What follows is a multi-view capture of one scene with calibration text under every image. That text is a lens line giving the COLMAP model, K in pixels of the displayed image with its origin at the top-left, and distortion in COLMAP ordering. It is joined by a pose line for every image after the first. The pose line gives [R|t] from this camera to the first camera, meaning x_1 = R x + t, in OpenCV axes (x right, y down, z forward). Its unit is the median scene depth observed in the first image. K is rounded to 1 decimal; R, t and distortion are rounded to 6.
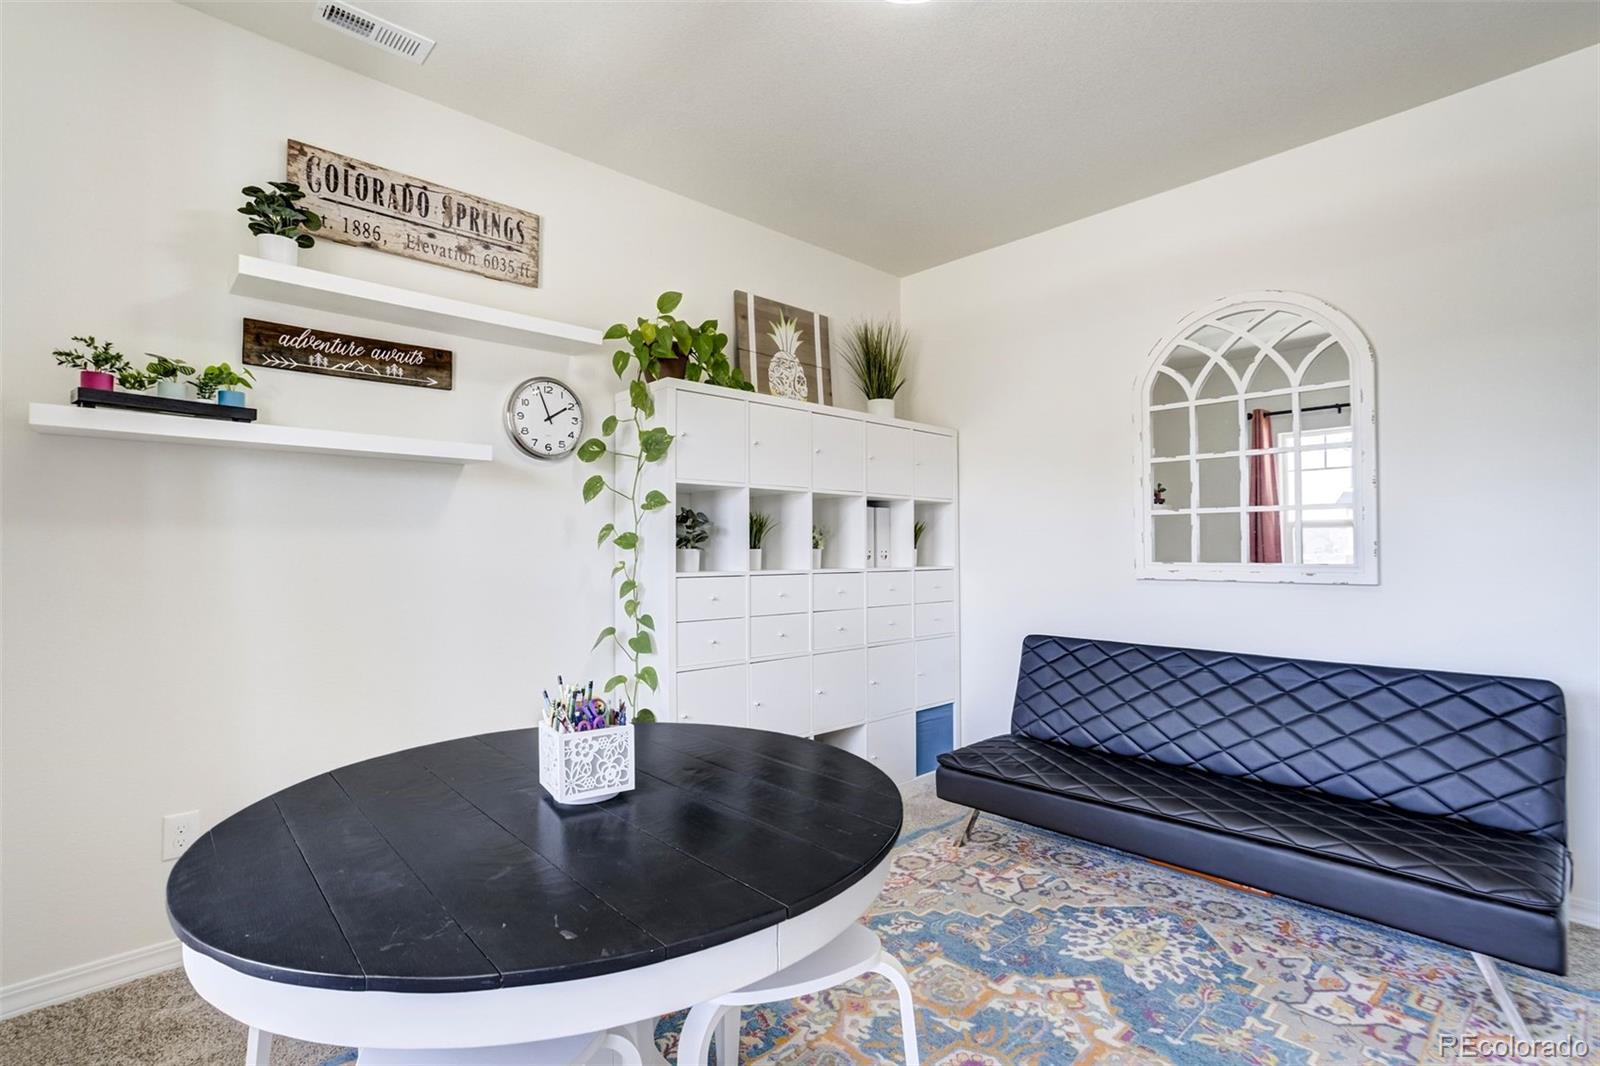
lens RADIAL K [[748.2, 0, 808.9], [0, 748.2, 538.7], [0, 0, 1]] dist [-0.066028, 0.038182]
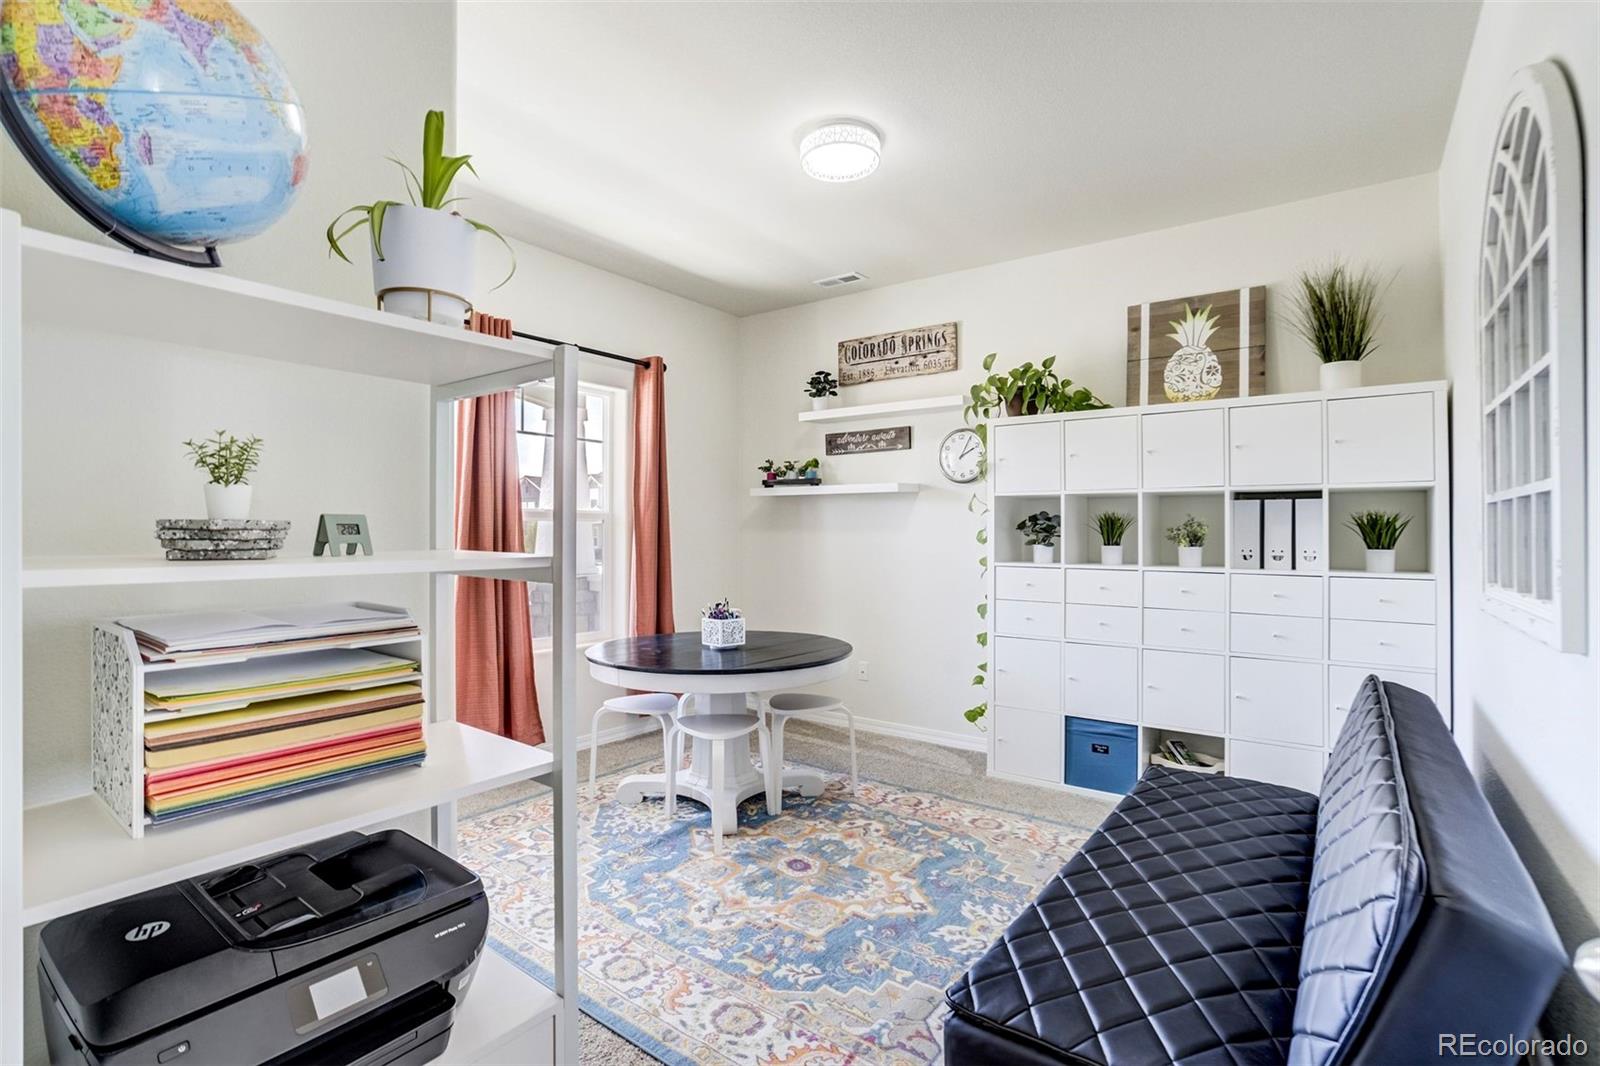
lens RADIAL K [[748.2, 0, 808.9], [0, 748.2, 538.7], [0, 0, 1]] dist [-0.066028, 0.038182]
pose [[0.188741, 0.007734, -0.981996, 1.145334], [0.008523, 0.999918, 0.009513, -0.013080], [0.981990, -0.010165, 0.188659, 0.438285]]
